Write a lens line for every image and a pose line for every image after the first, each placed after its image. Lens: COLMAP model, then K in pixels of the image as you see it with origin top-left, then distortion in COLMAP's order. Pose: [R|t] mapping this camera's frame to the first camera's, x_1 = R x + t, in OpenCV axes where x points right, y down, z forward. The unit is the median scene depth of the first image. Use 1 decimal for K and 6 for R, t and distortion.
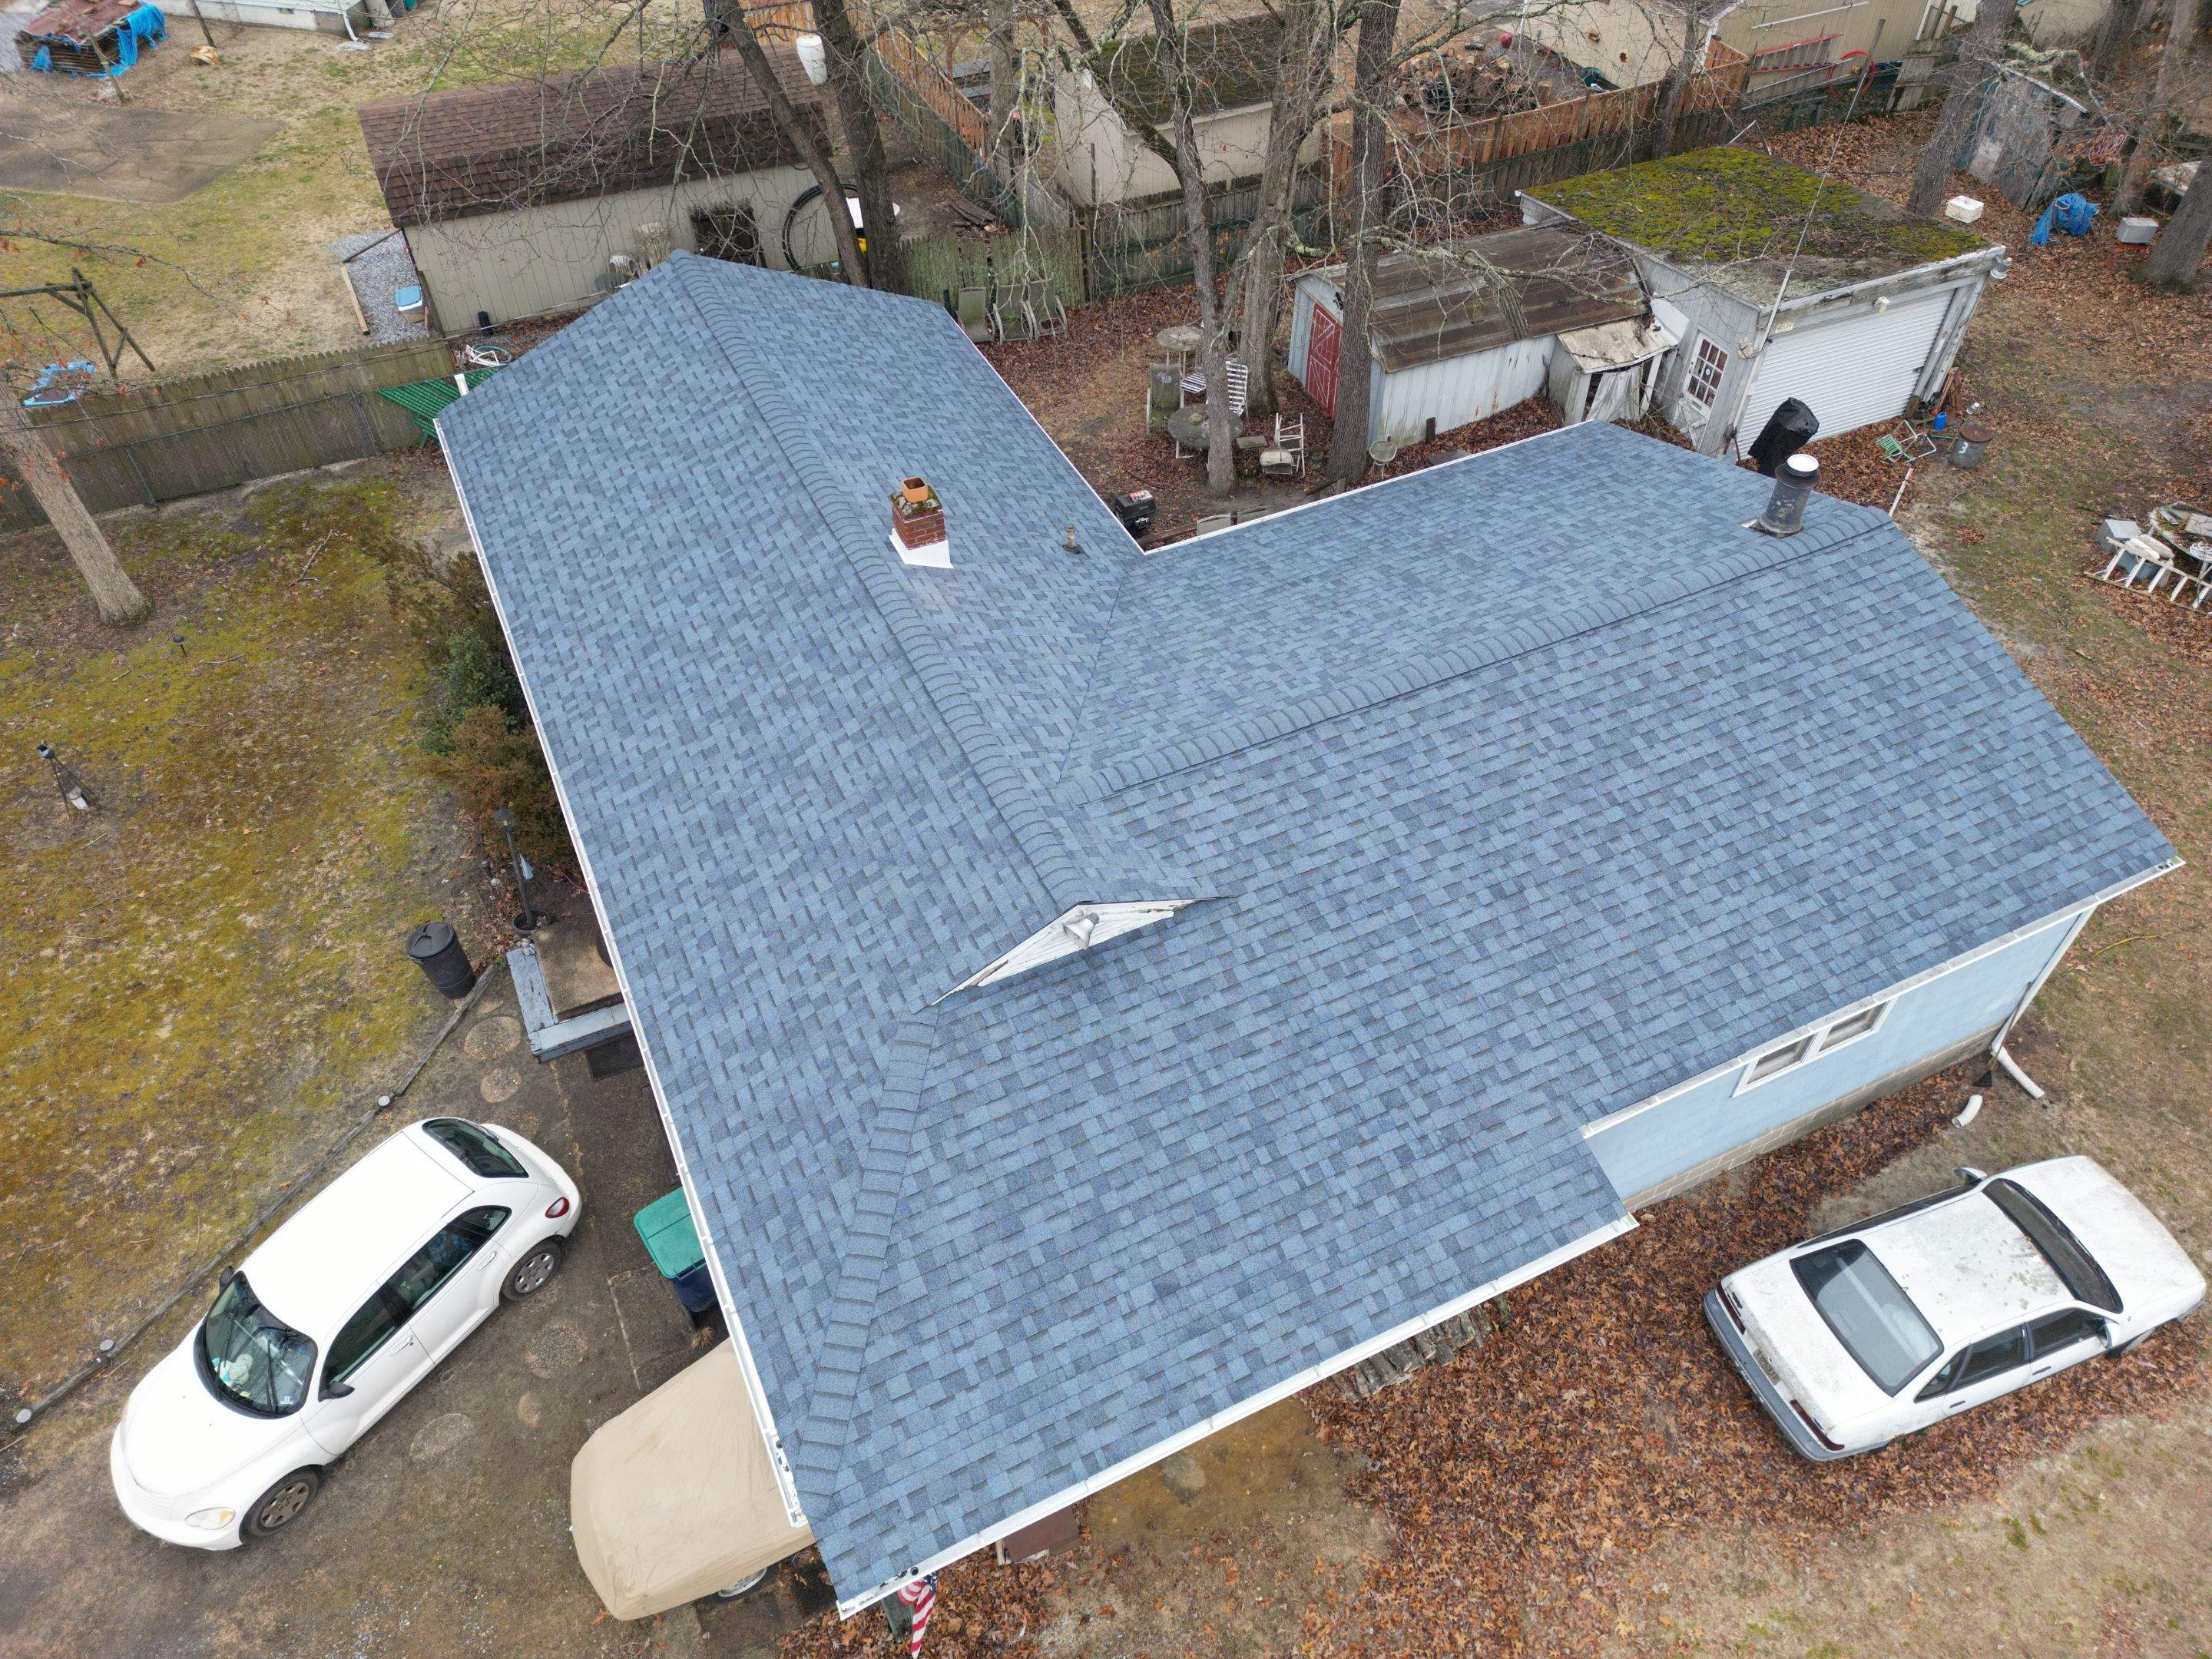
lens RADIAL K [[1541.0, 0, 1112.0], [0, 1541.0, 820.9], [0, 0, 1]] dist [0.078196, -0.063912]
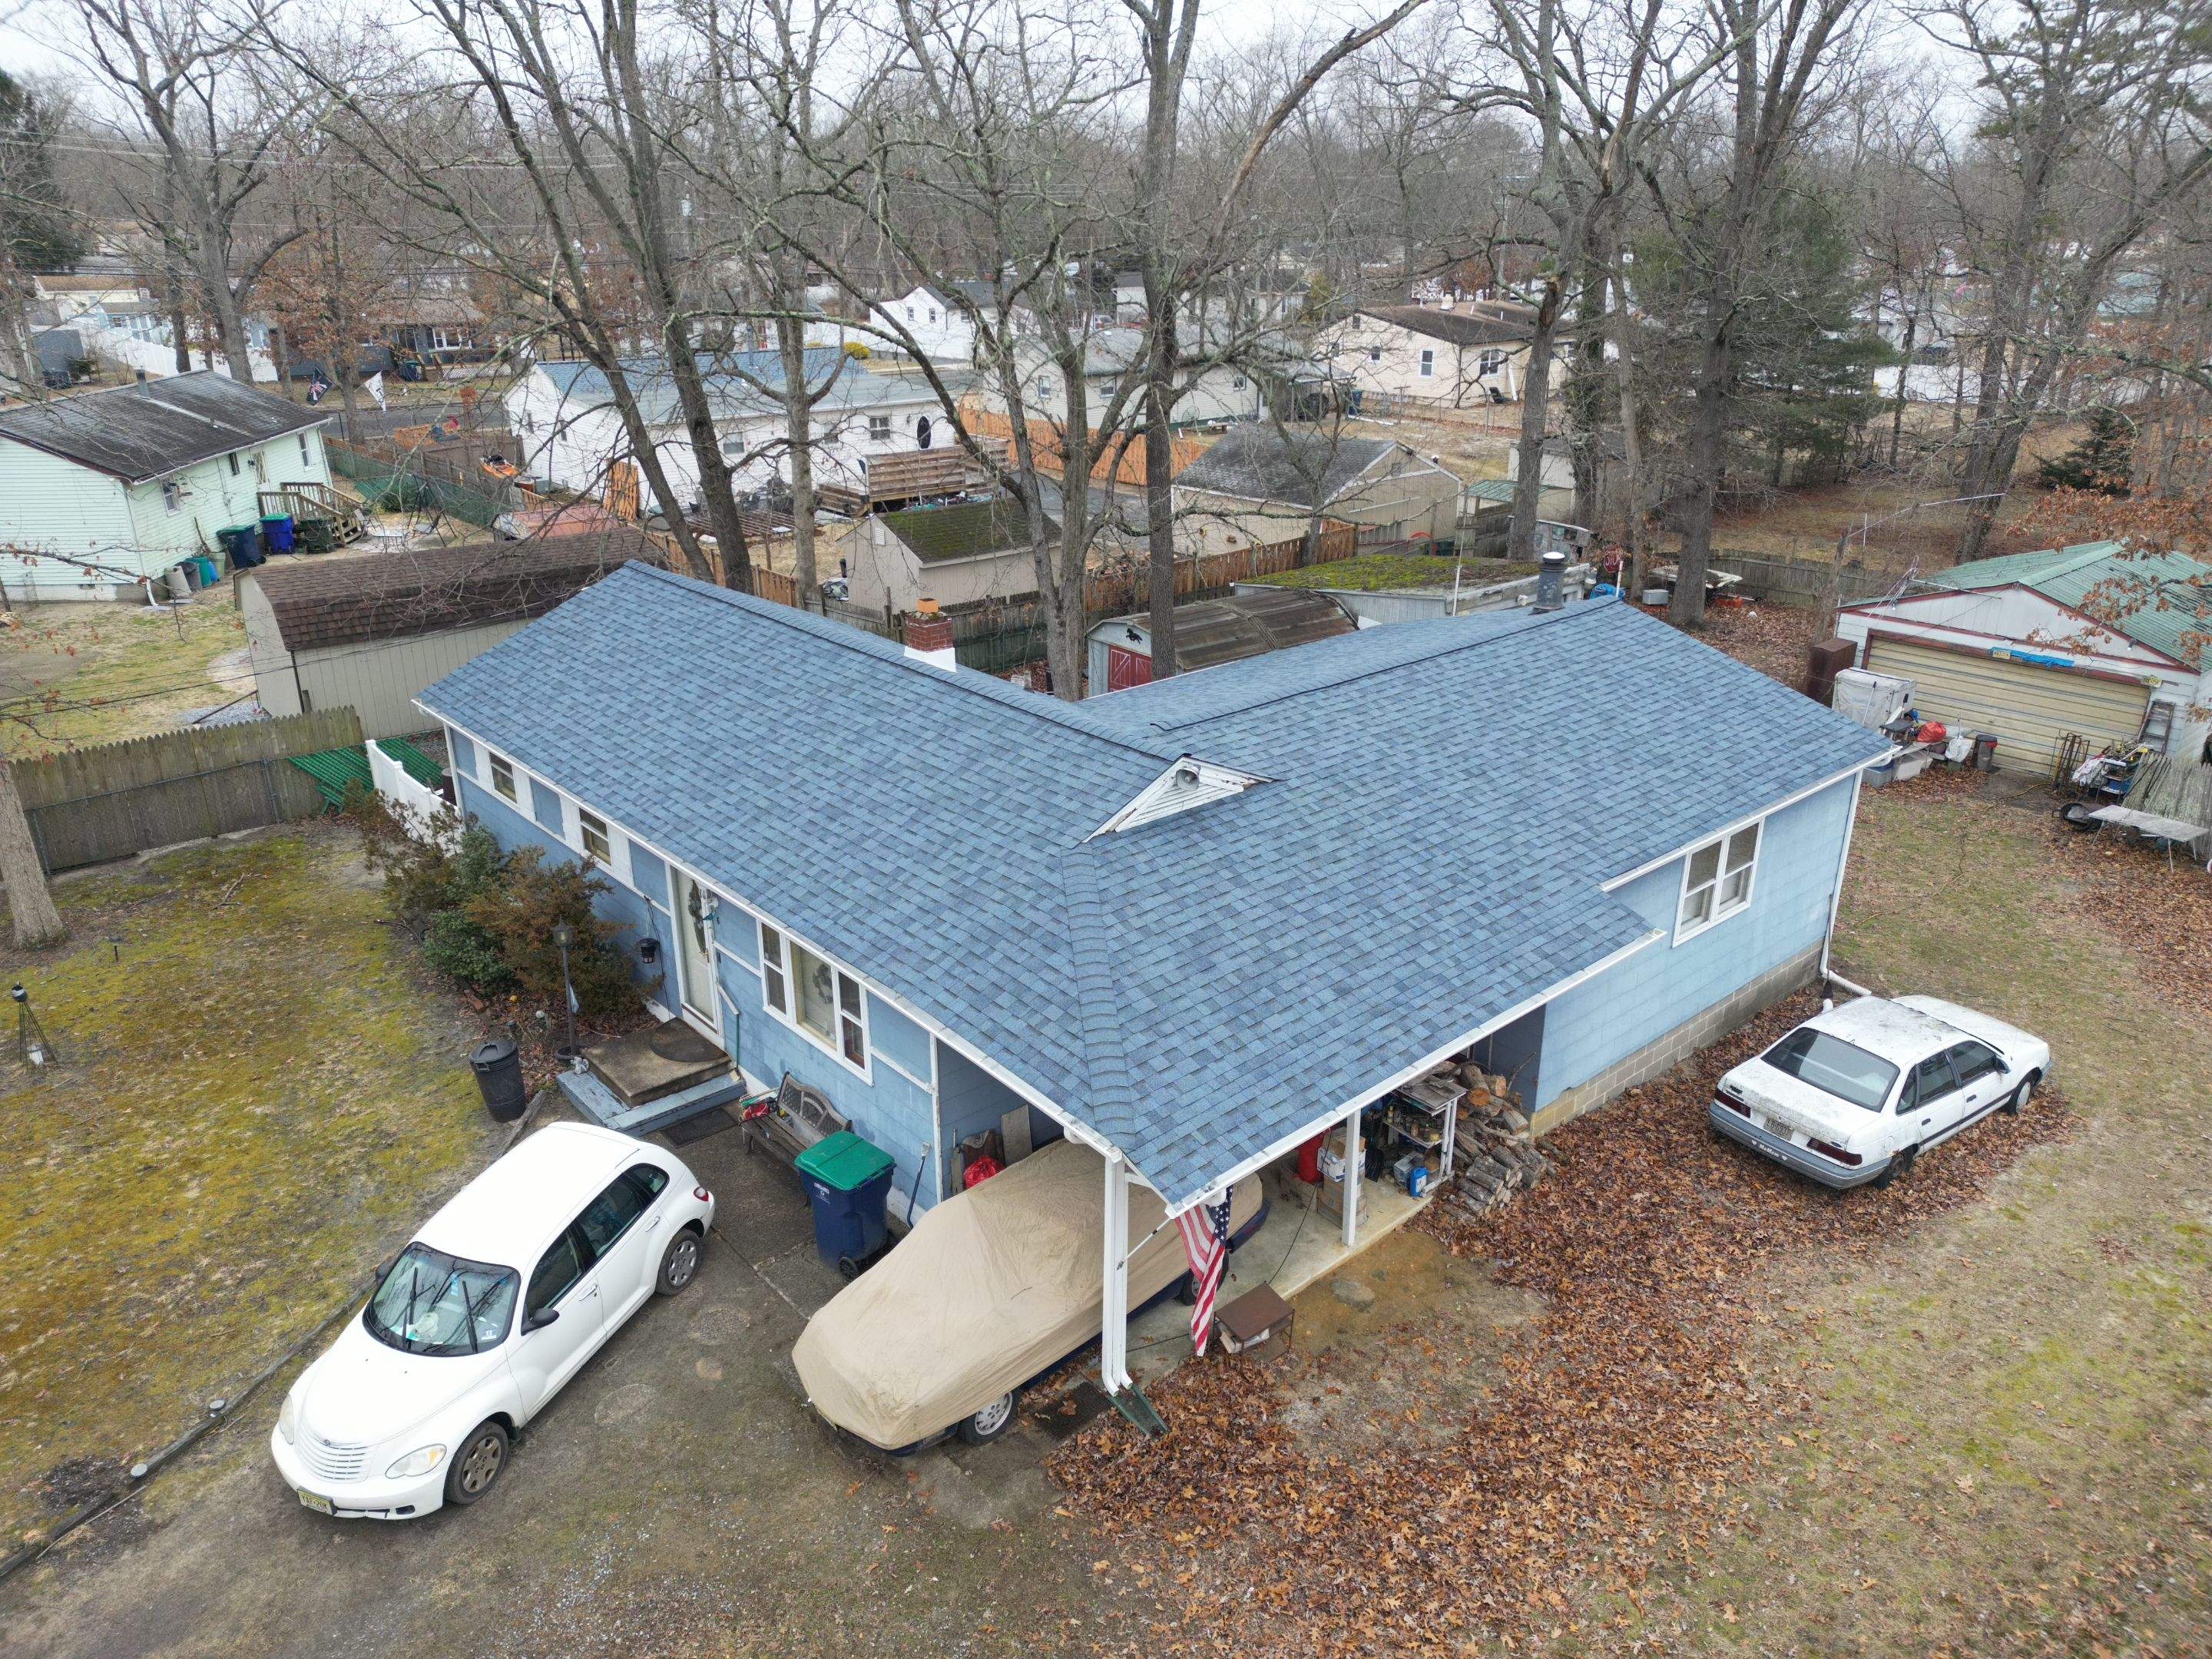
lens RADIAL K [[1541.0, 0, 1113.2], [0, 1541.0, 822.0], [0, 0, 1]] dist [0.078196, -0.063912]
pose [[0.963005, -0.097919, 0.251066, -0.311407], [0.193731, 0.899160, -0.392402, 0.457670], [-0.187325, 0.426524, 0.884866, -0.050468]]
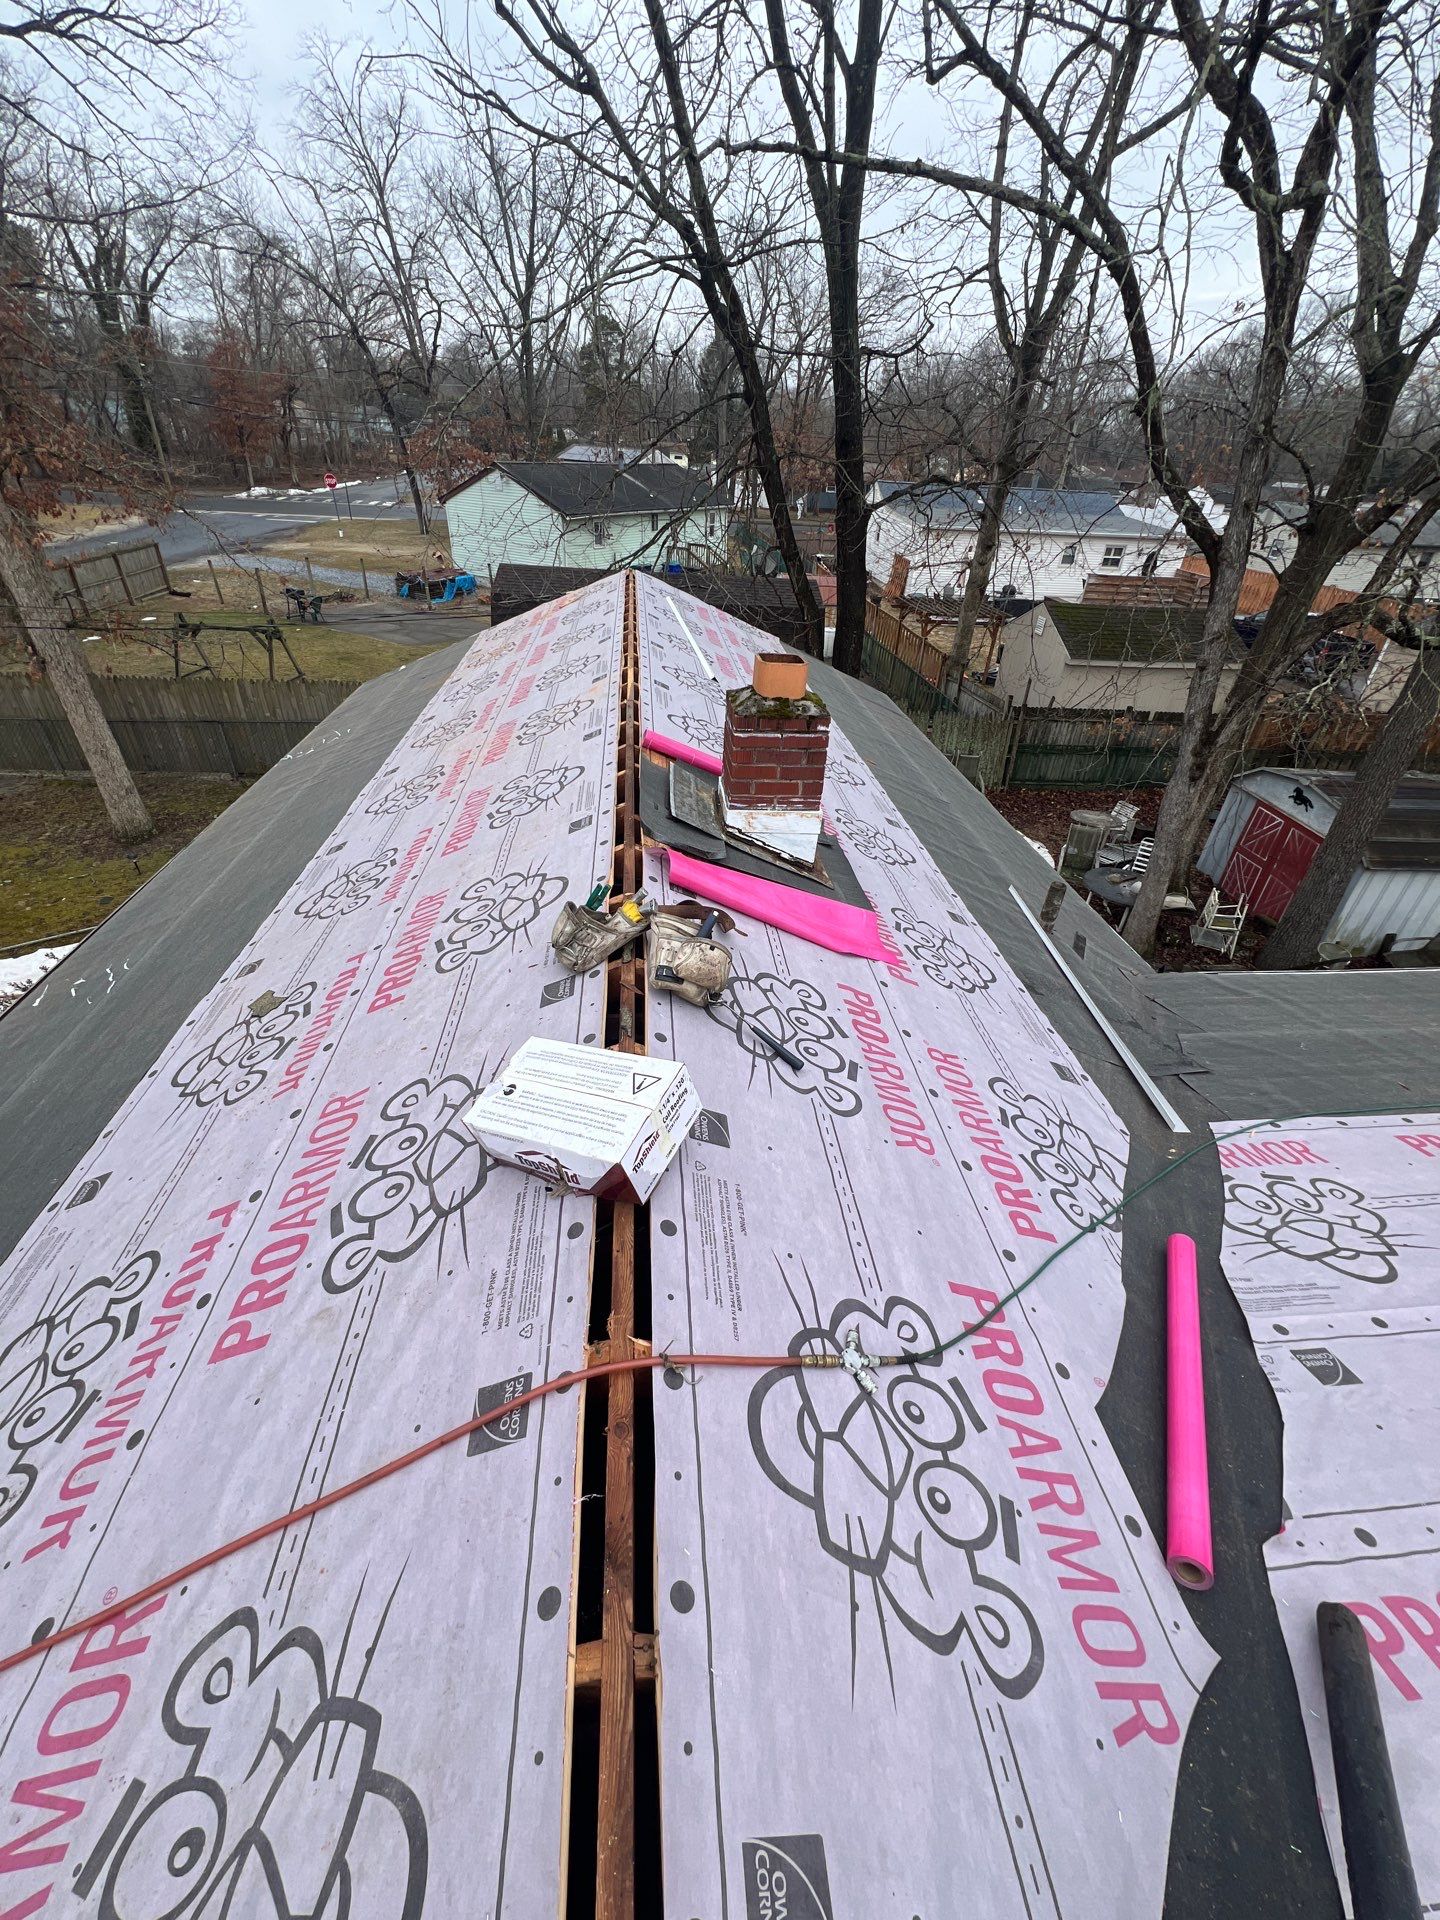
lens RADIAL K [[771.4, 0, 724.7], [0, 771.4, 950.6], [0, 0, 1]] dist [-0.000794, 0.000006]
pose [[0.940823, 0.223181, -0.255035, -0.068853], [-0.274626, 0.943021, -0.187859, -0.095705], [0.198577, 0.246781, 0.948507, 0.809267]]
